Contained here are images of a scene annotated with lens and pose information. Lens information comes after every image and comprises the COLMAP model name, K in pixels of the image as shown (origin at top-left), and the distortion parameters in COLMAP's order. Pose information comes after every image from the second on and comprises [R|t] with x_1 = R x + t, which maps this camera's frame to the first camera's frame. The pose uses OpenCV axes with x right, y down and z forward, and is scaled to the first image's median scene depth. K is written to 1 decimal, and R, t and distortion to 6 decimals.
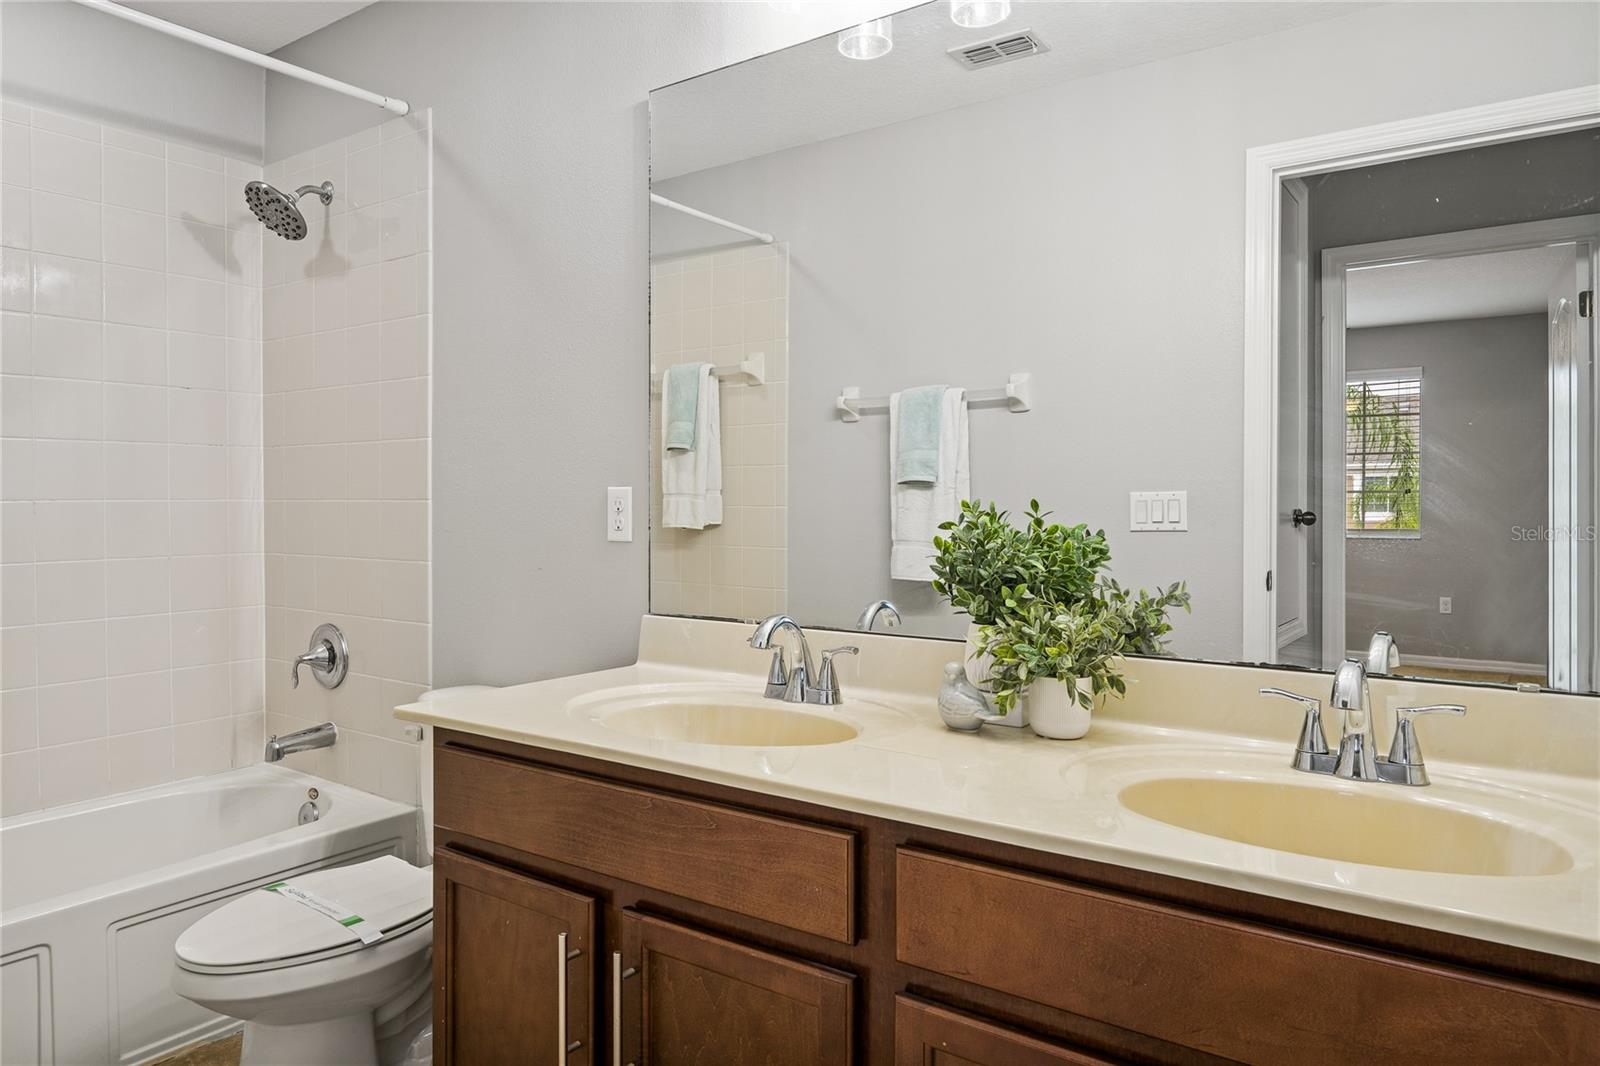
lens RADIAL K [[1038.4, 0, 799.3], [0, 1038.4, 524.8], [0, 0, 1]] dist [-0.000286, -0.000051]
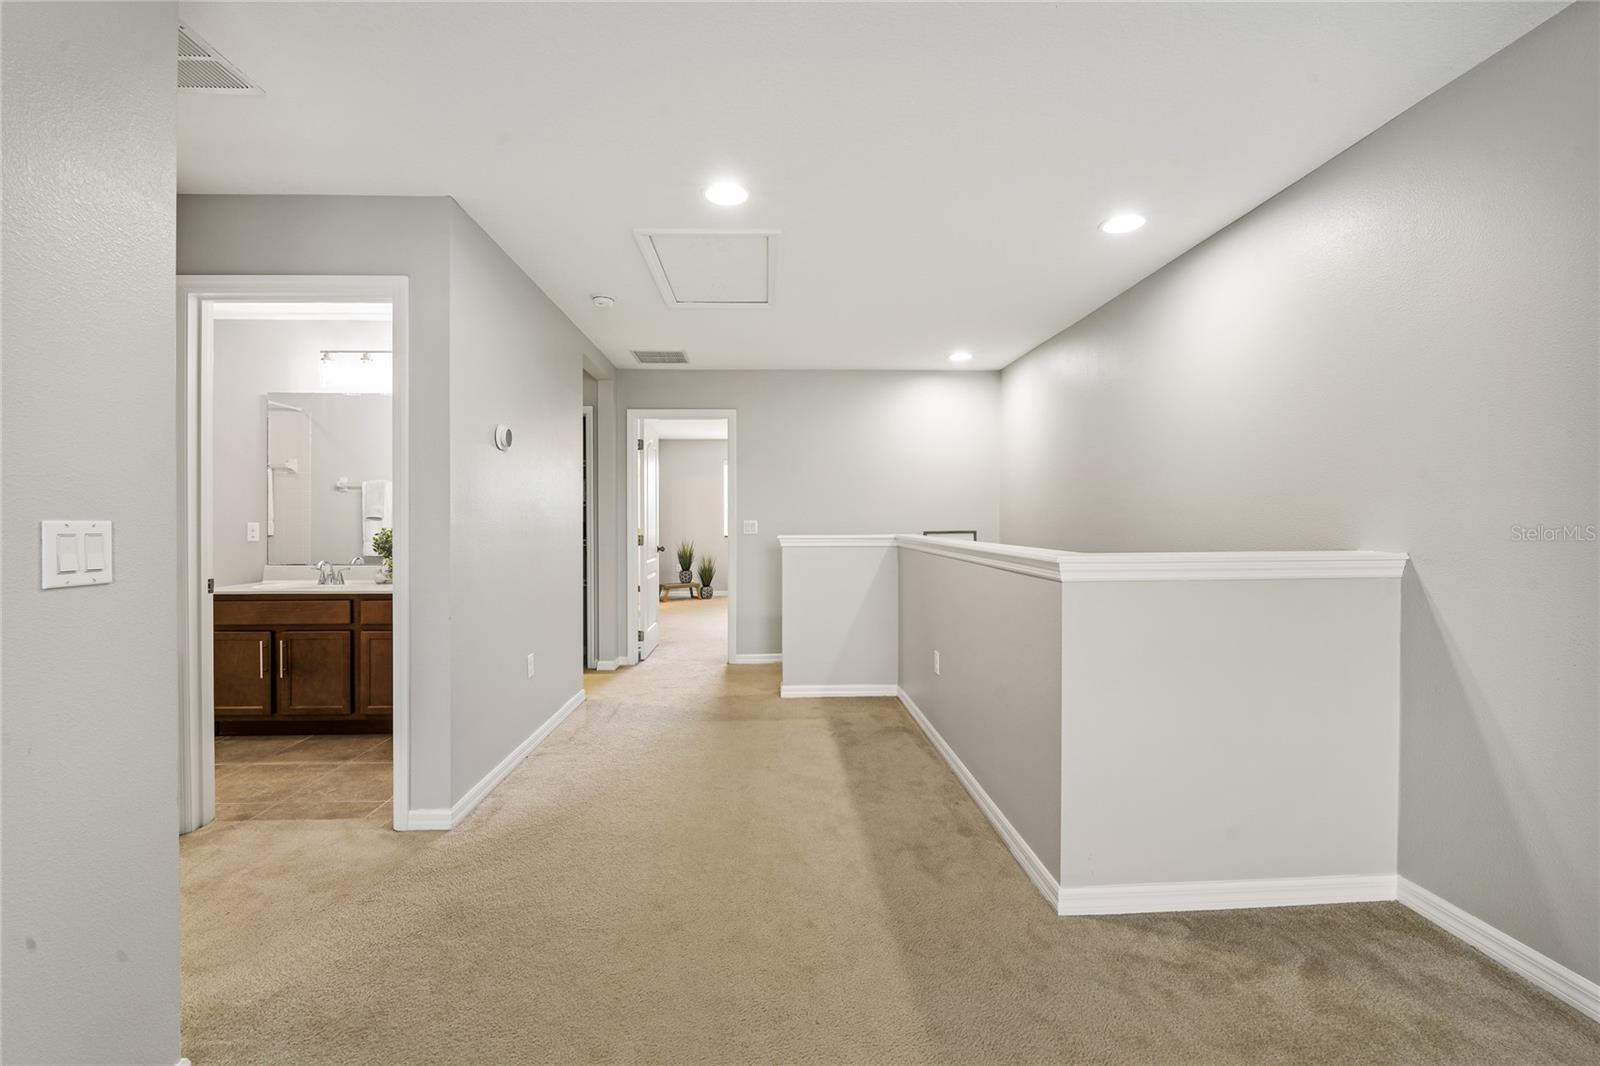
lens RADIAL K [[661.2, 0, 793.1], [0, 661.2, 522.6], [0, 0, 1]] dist [-0.014770, -0.000151]
pose [[0.789499, -0.003008, 0.613745, -0.125513], [0.011172, 0.999893, -0.009471, -0.002761], [-0.613651, 0.014334, 0.789447, -1.719143]]
